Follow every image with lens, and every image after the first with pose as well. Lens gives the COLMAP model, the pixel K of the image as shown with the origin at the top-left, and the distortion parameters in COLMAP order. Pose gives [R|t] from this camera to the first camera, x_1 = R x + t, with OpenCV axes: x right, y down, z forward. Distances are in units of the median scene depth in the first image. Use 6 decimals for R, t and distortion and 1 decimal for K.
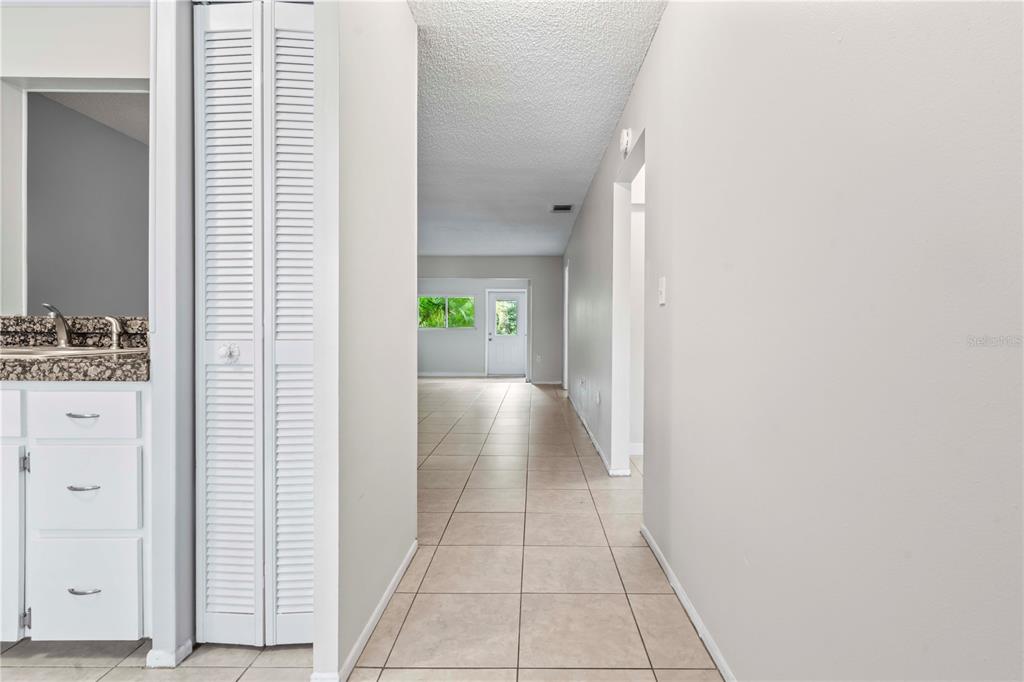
lens RADIAL K [[474.5, 0, 527.0], [0, 474.5, 331.1], [0, 0, 1]] dist [0.000767, 0.000868]
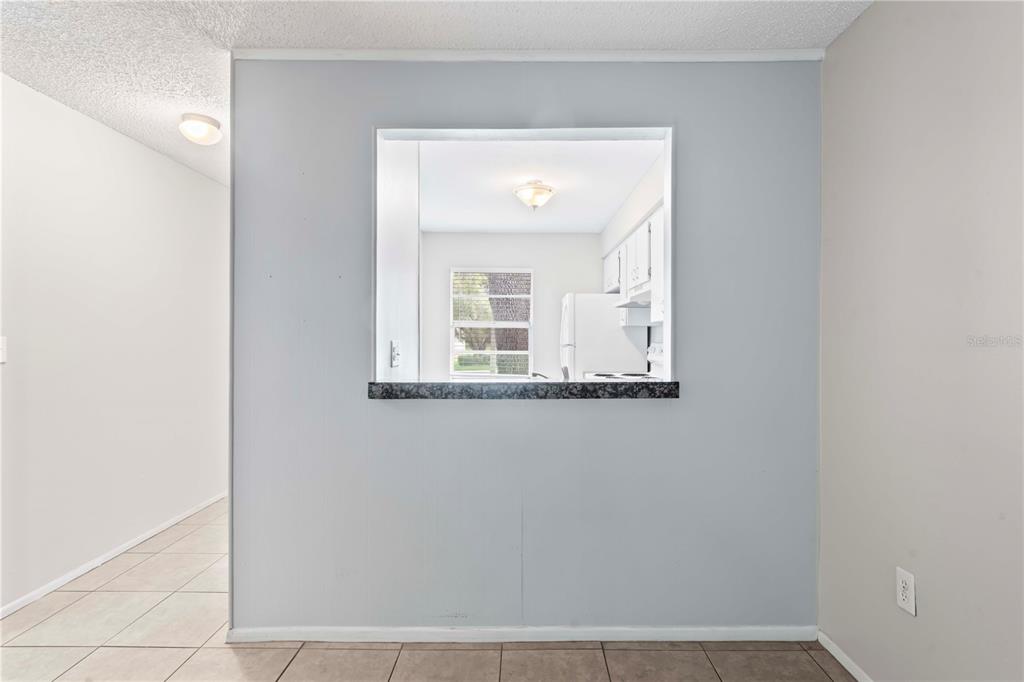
lens RADIAL K [[470.5, 0, 514.3], [0, 470.5, 335.4], [0, 0, 1]] dist [-0.002970, 0.000513]
pose [[-0.999978, -0.006021, -0.002880, -0.816153], [-0.006014, 0.999979, -0.002285, -0.118985], [0.002894, -0.002268, -0.999993, 2.028591]]
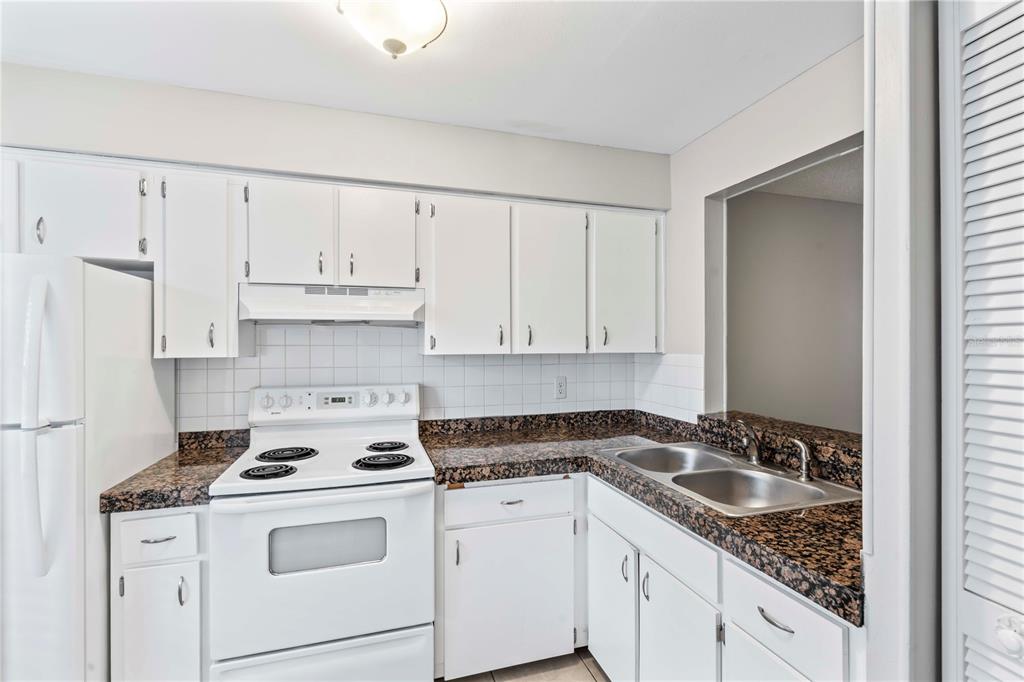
lens RADIAL K [[465.7, 0, 510.7], [0, 465.7, 344.2], [0, 0, 1]] dist [-0.002869, 0.001338]
pose [[0.311657, -0.000330, -0.950195, -0.241106], [-0.001962, 0.999998, -0.000991, -0.193749], [0.950193, 0.002173, 0.311655, 0.243611]]
